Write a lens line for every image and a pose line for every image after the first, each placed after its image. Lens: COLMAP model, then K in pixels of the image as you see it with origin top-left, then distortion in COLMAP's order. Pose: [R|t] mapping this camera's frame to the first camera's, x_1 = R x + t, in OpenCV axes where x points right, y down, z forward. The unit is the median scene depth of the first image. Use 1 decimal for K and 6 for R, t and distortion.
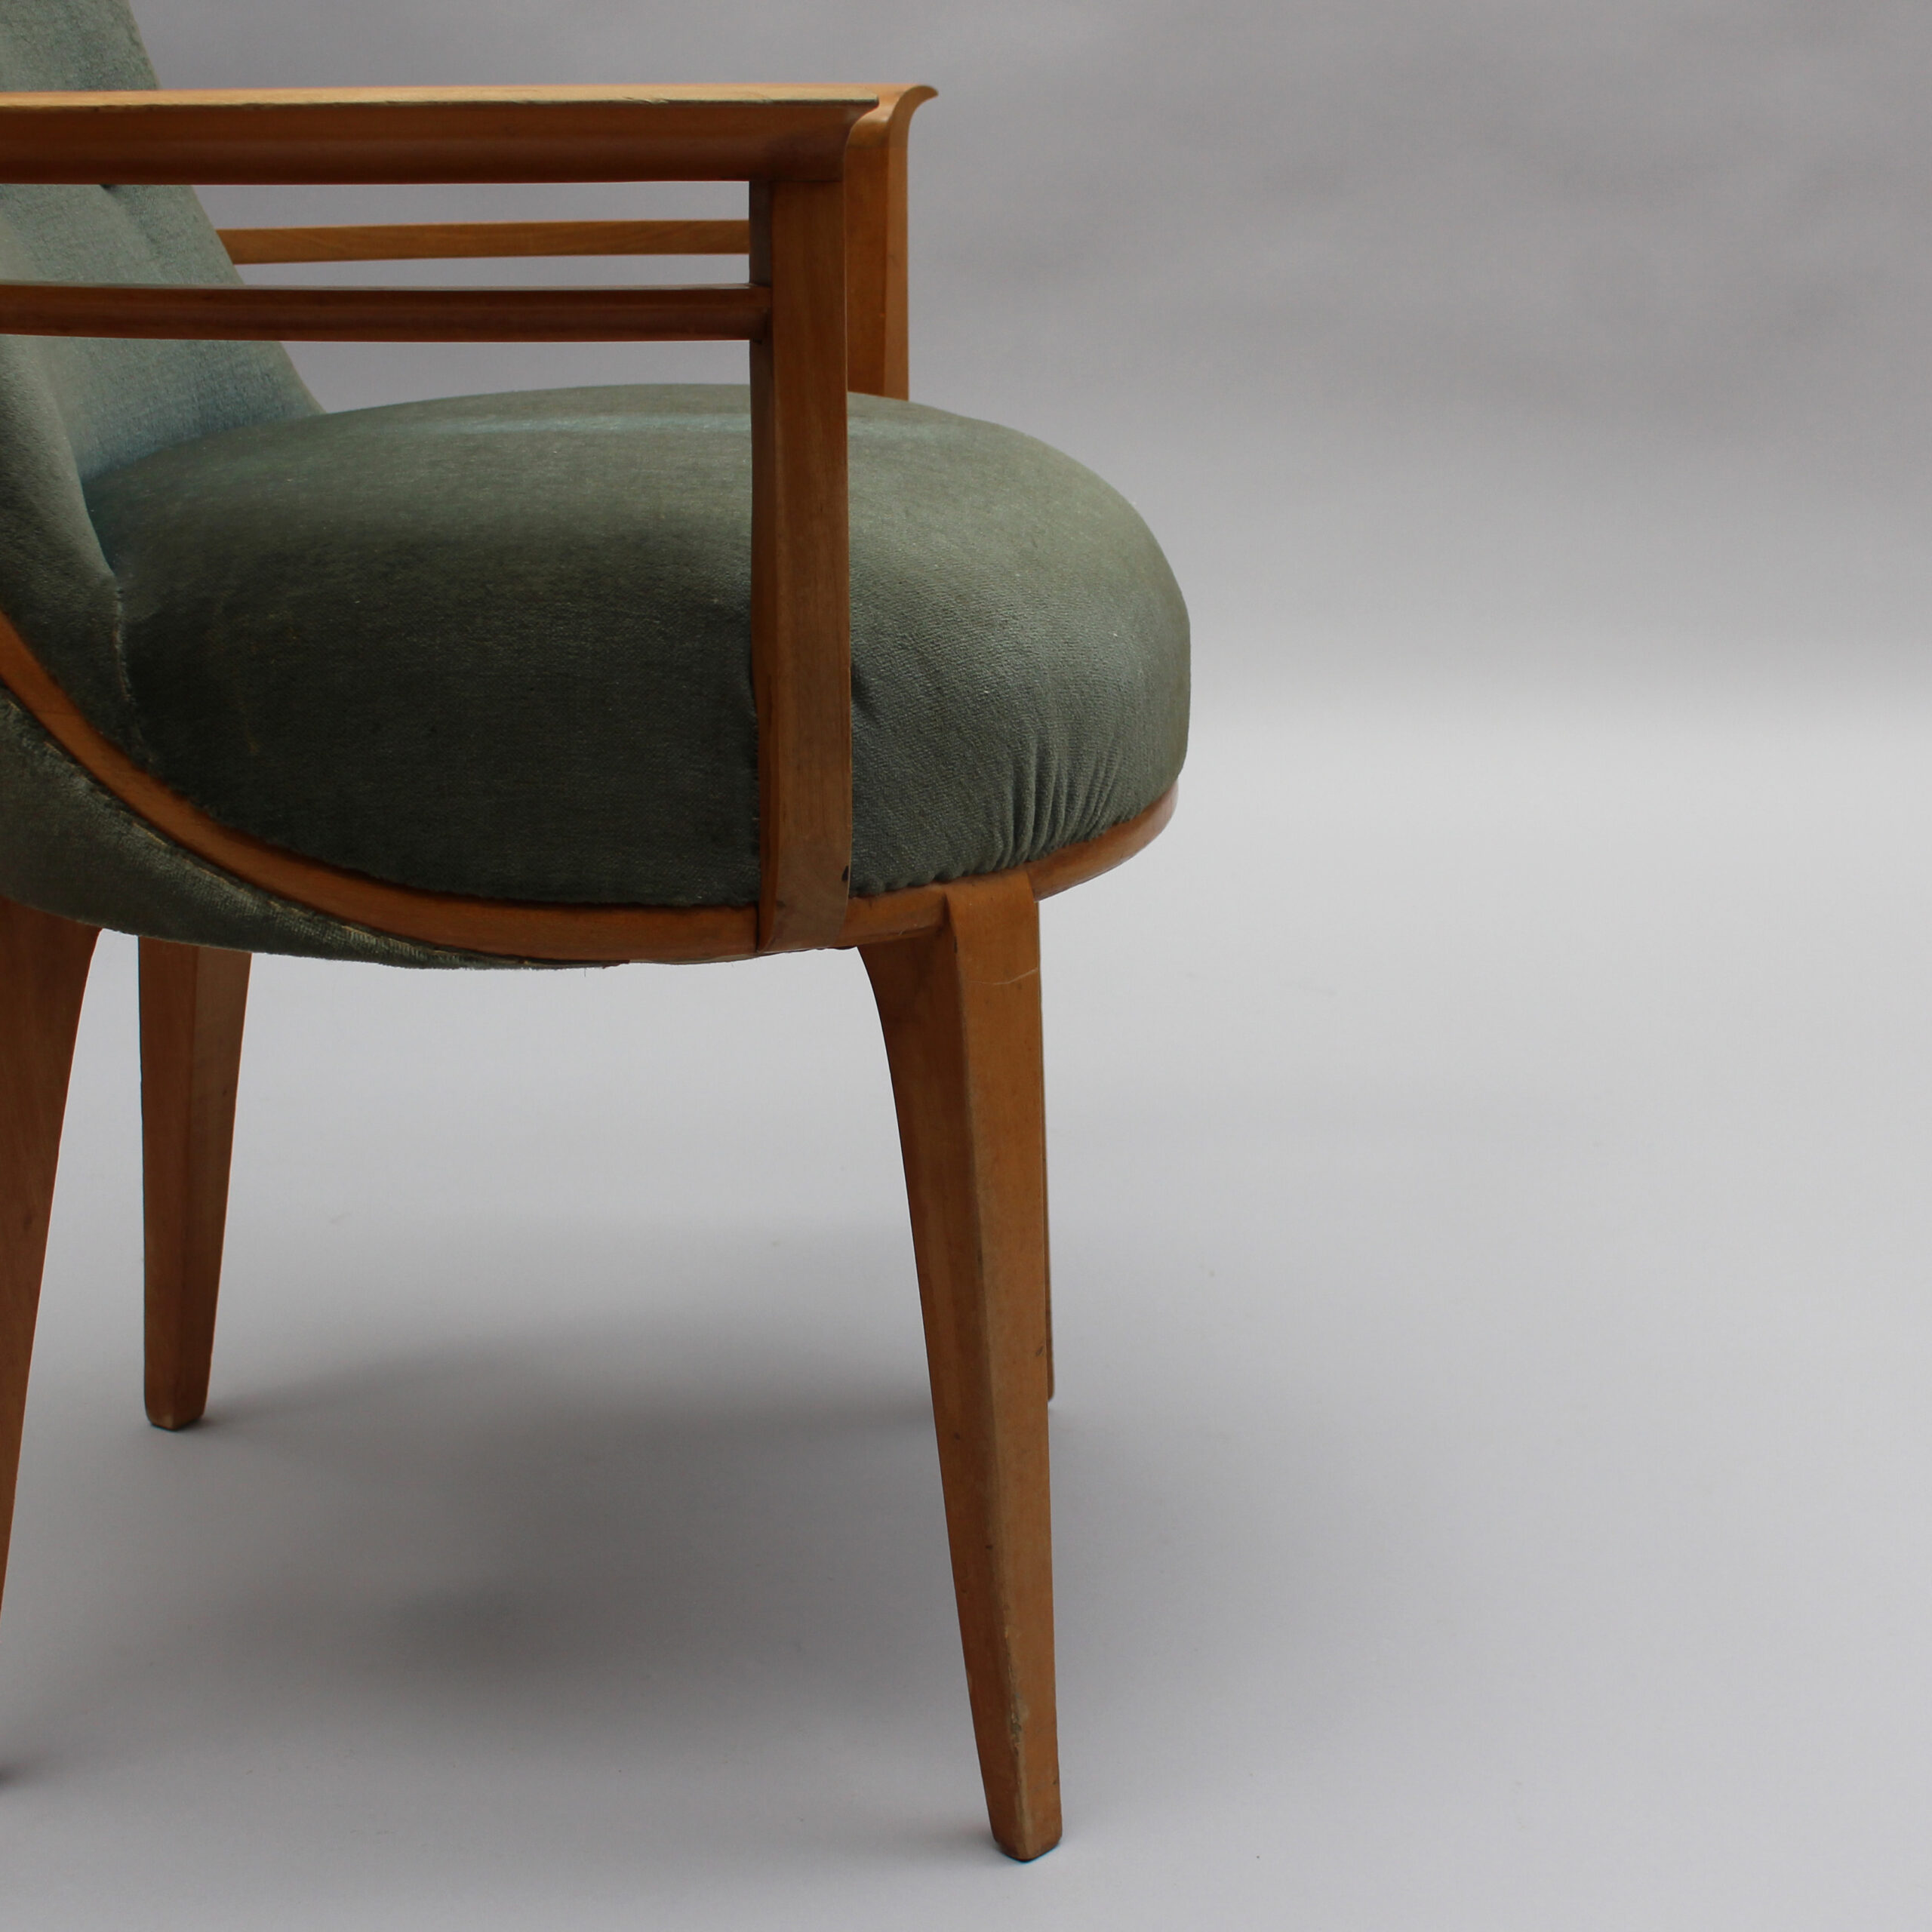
lens RADIAL K [[3178.8, 0, 1008.7], [0, 3178.8, 1008.7], [0, 0, 1]] dist [-0.111930, 0.000000]
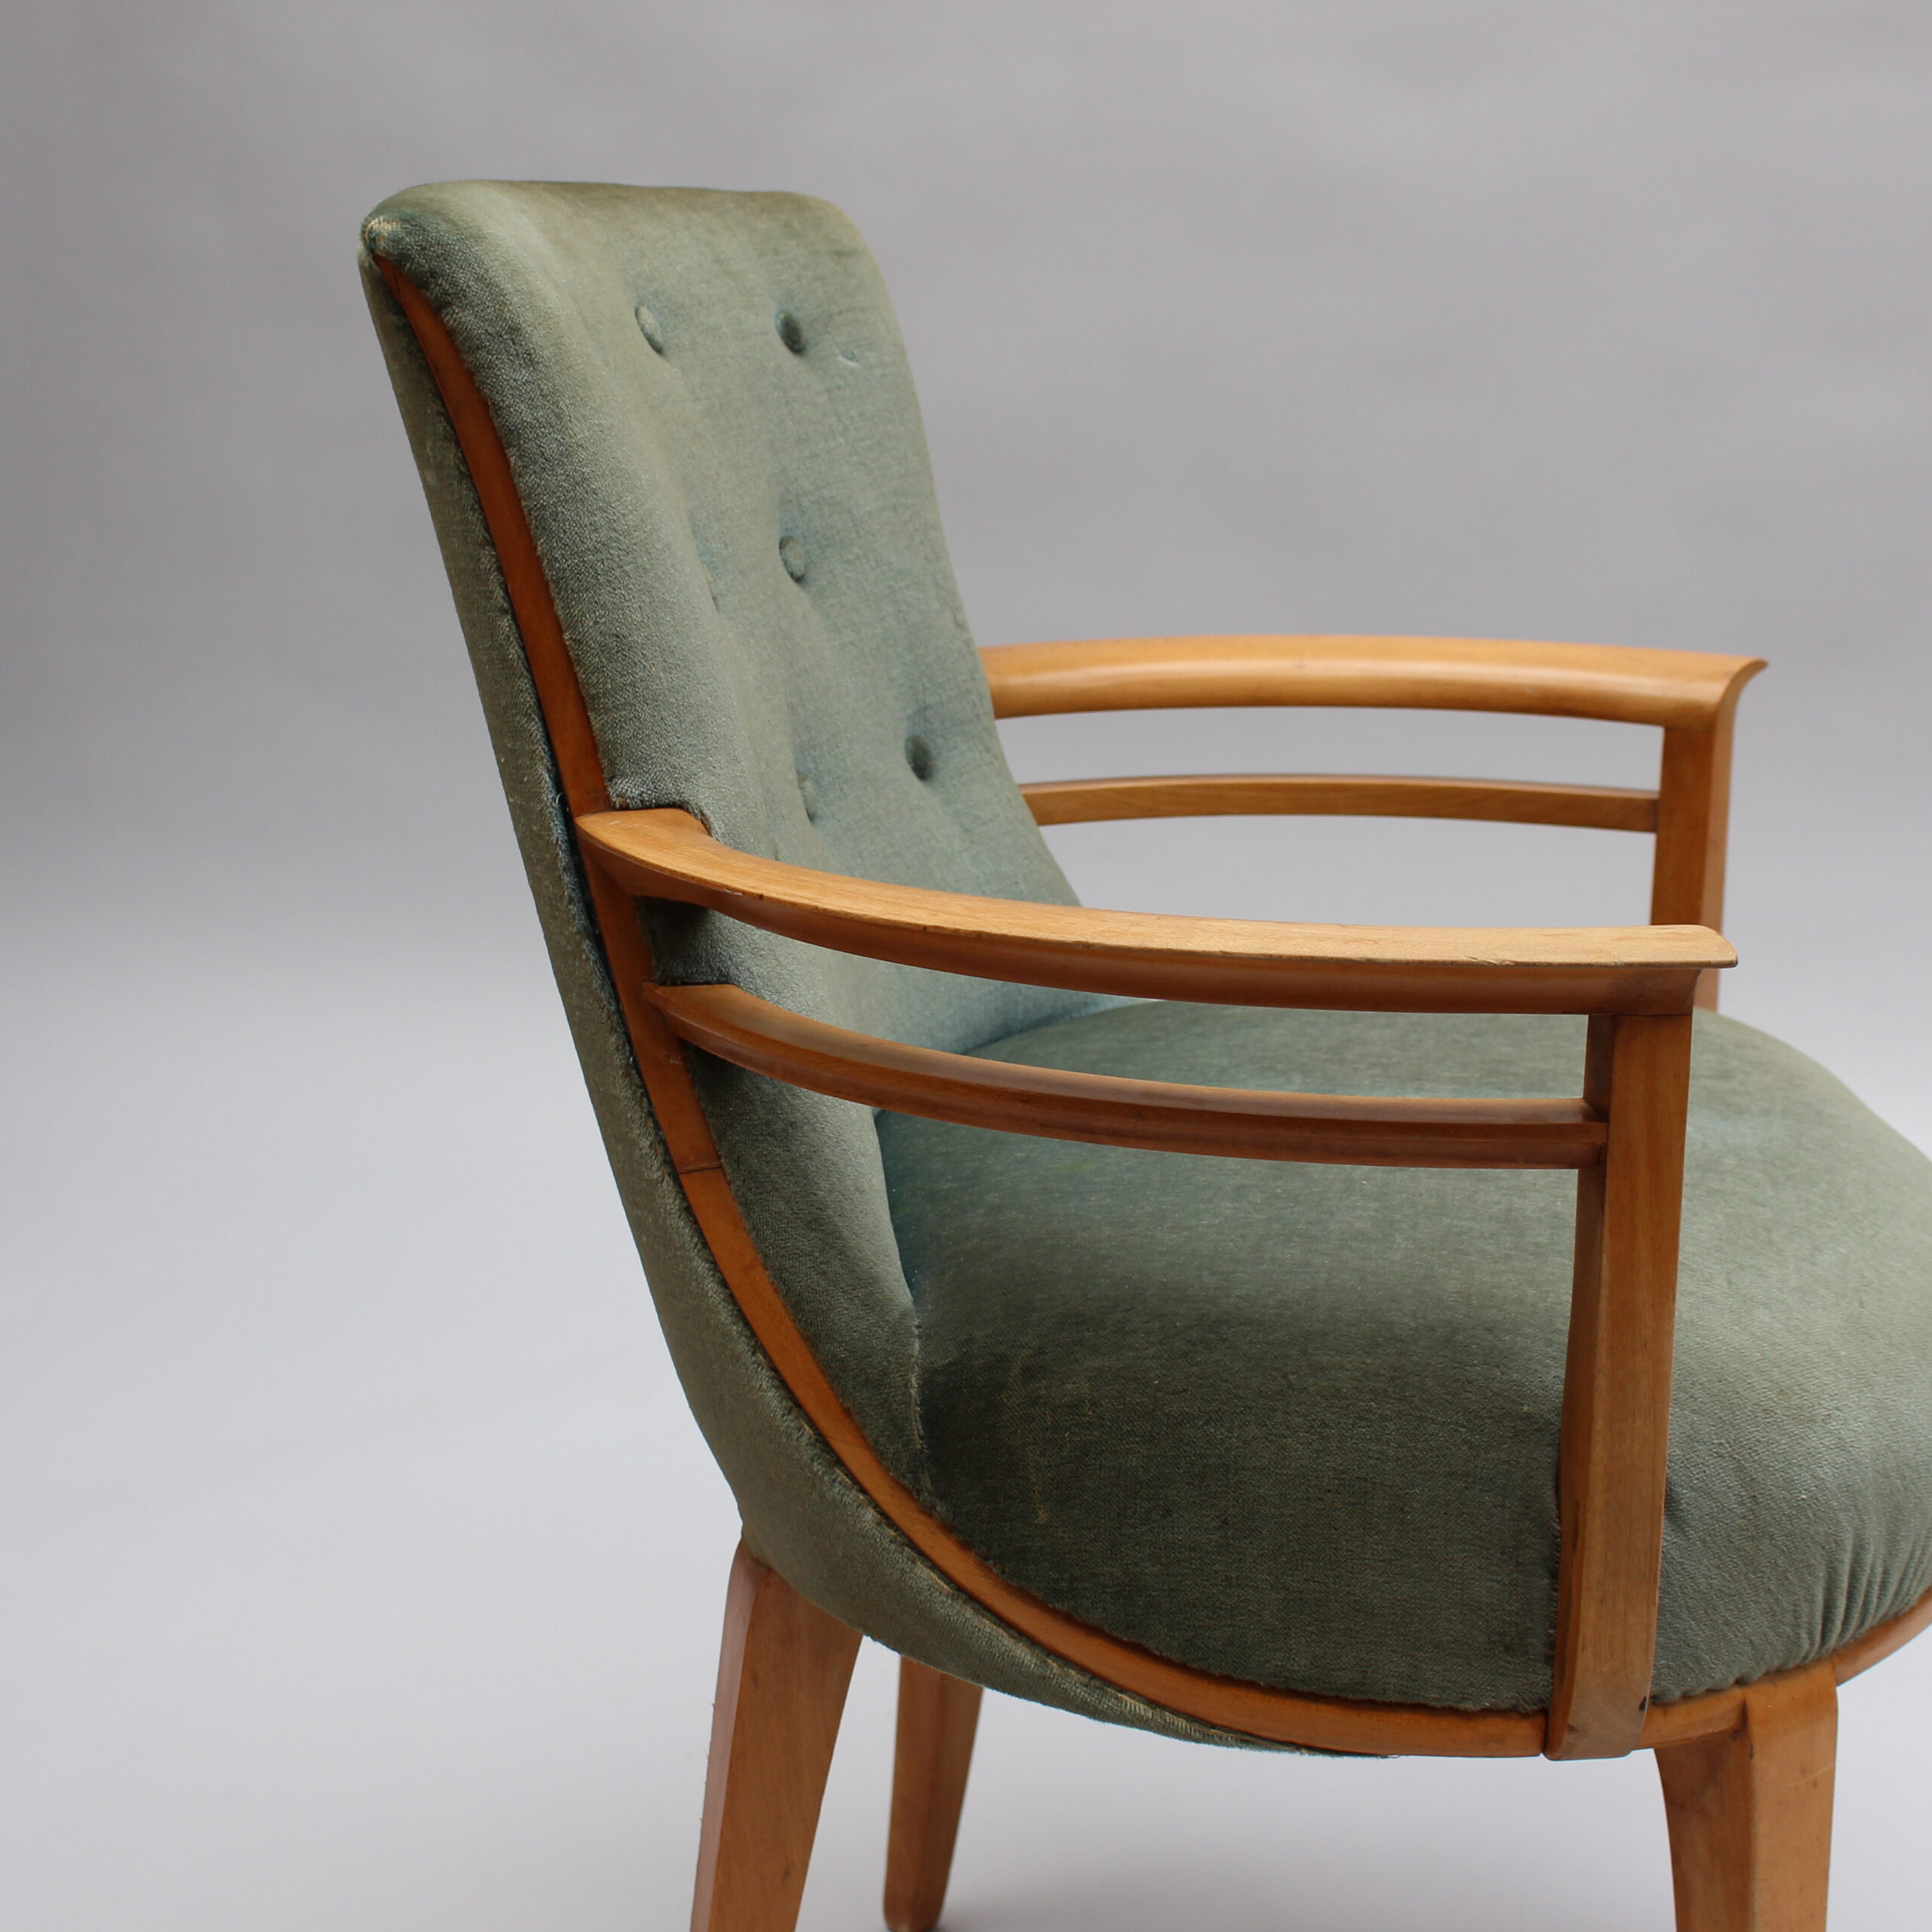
lens RADIAL K [[3178.8, 0, 984.4], [0, 3178.8, 986.9], [0, 0, 1]] dist [-0.111930, 0.000000]
pose [[0.970092, 0.057849, -0.235742, -0.032235], [-0.066643, 0.997341, -0.029502, -0.211042], [0.233408, 0.044331, 0.971368, 0.026902]]
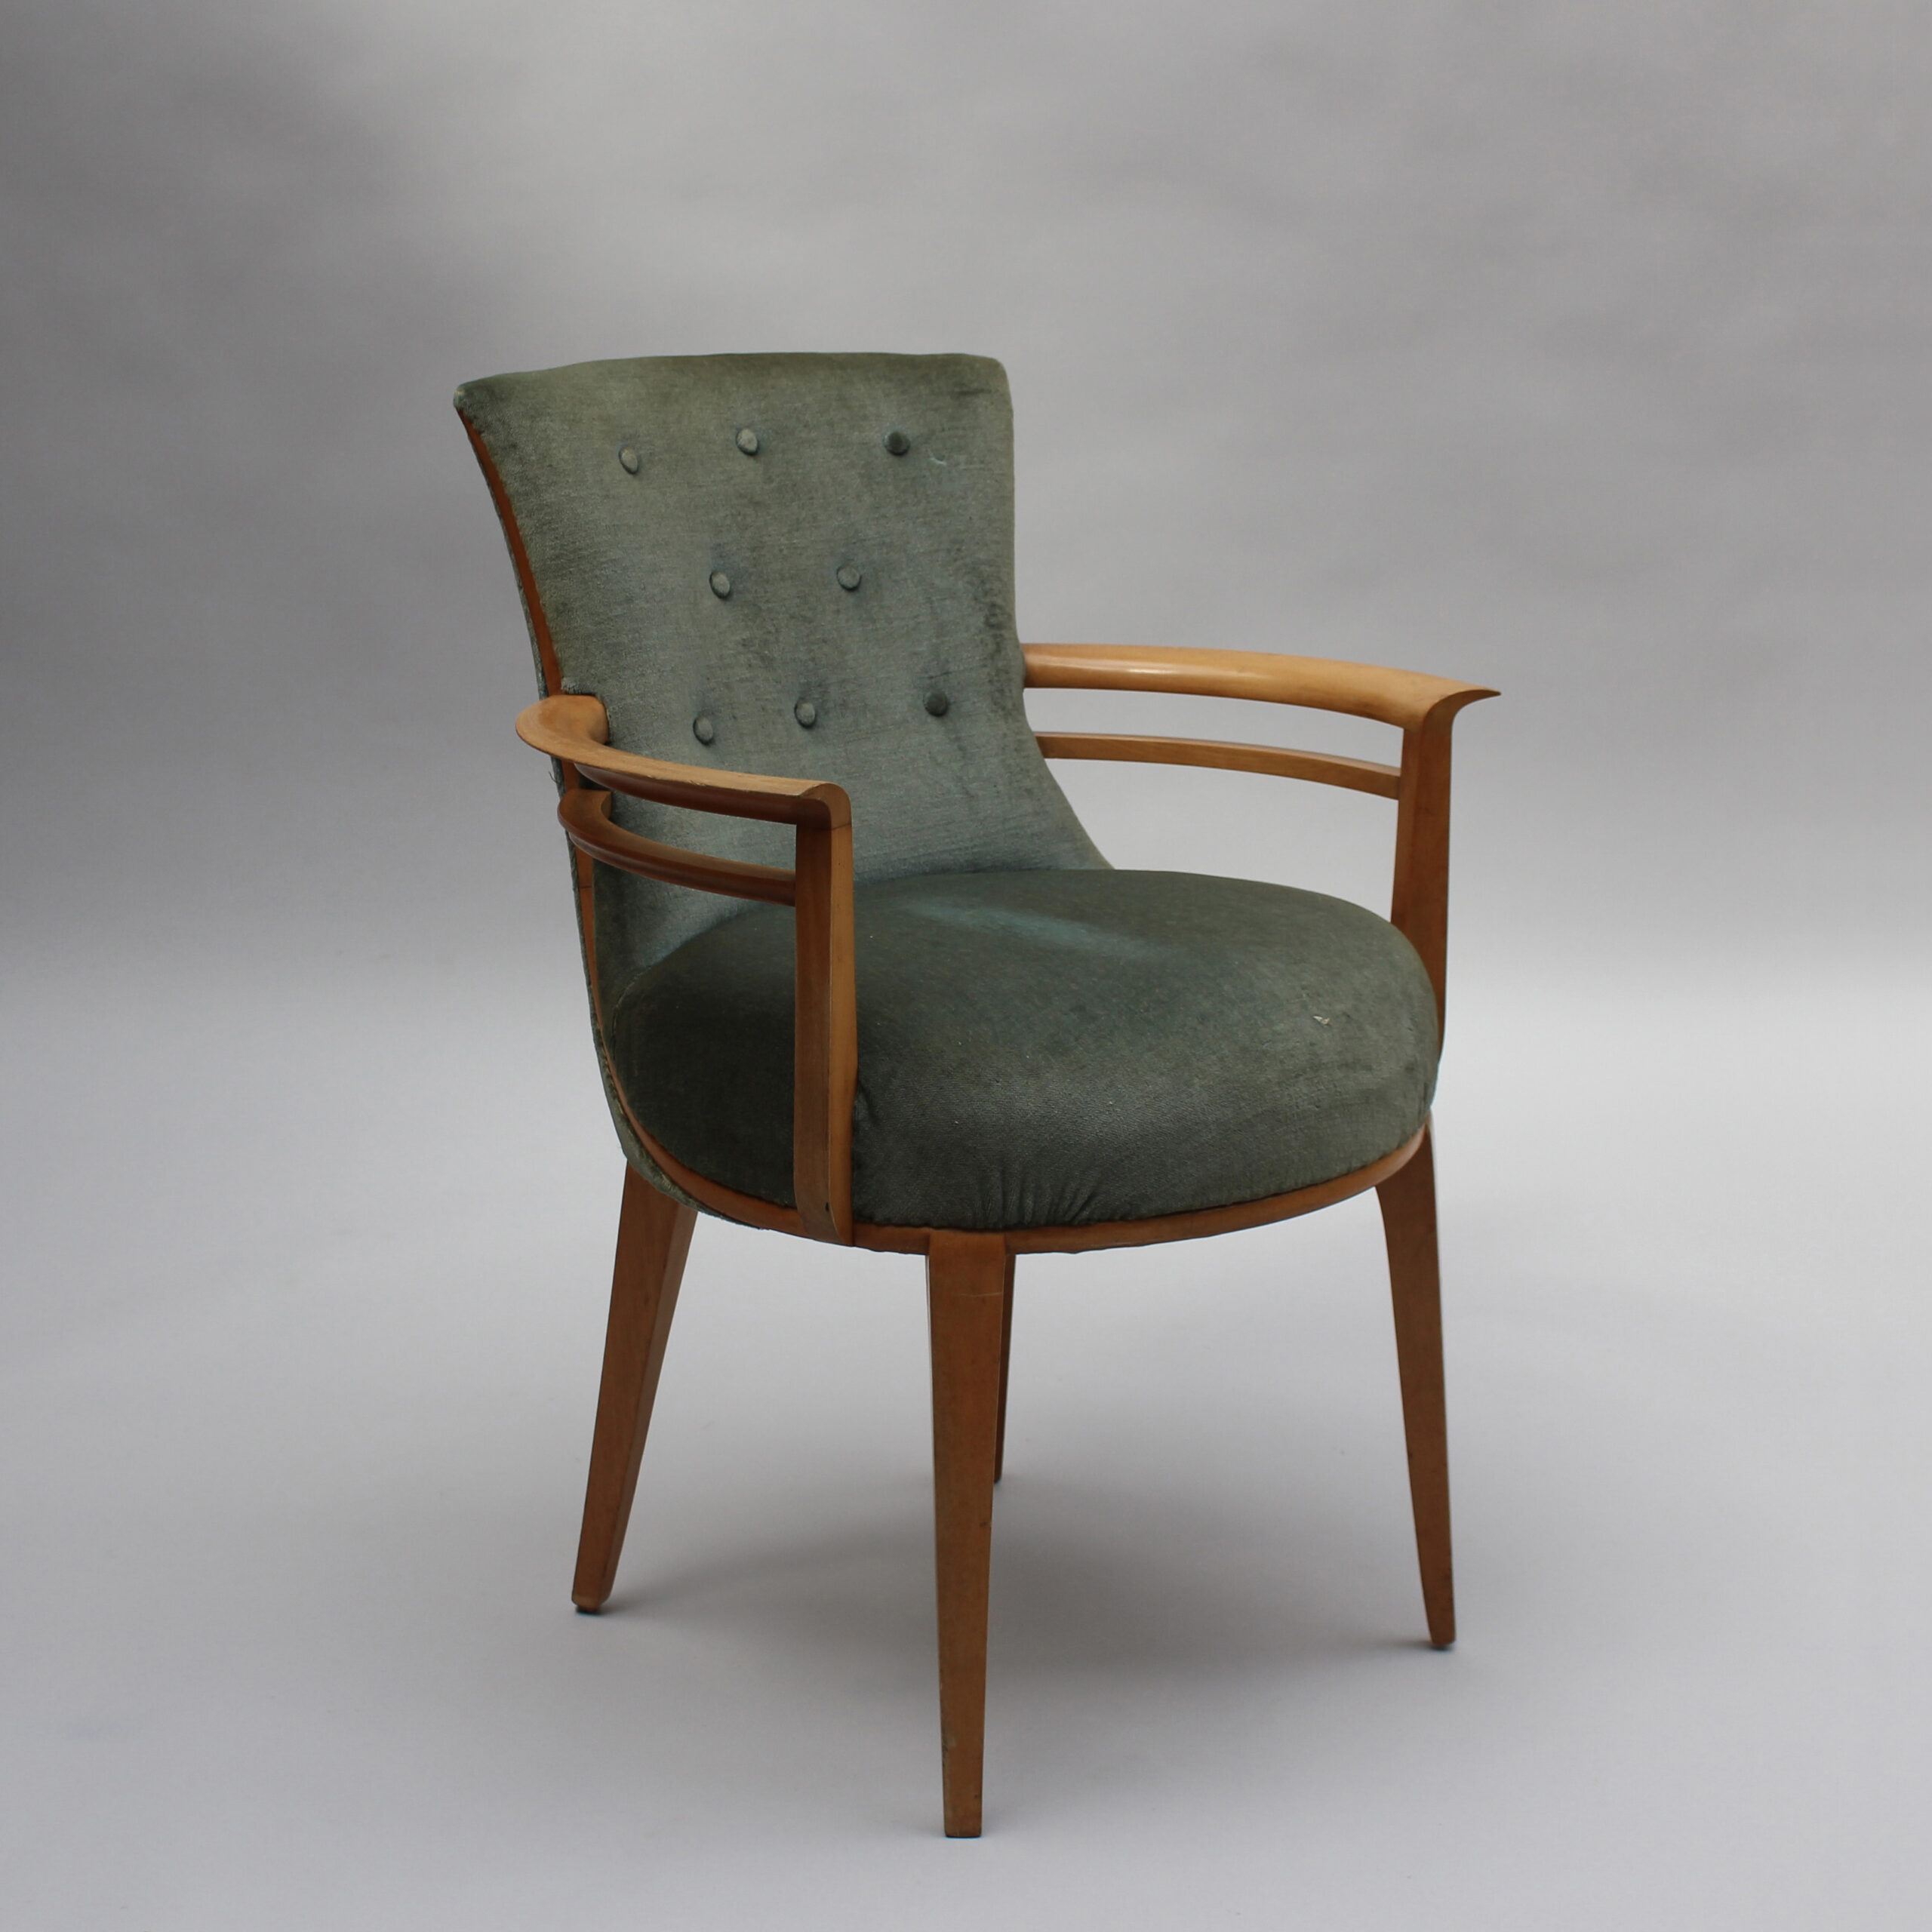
lens RADIAL K [[3351.1, 0, 897.8], [0, 3351.1, 1086.9], [0, 0, 1]] dist [-0.150273, 0.000000]
pose [[0.649444, 0.191026, -0.736024, 1.300167], [-0.208755, 0.975532, 0.068989, -0.238201], [0.731193, 0.108844, 0.673431, -0.225352]]
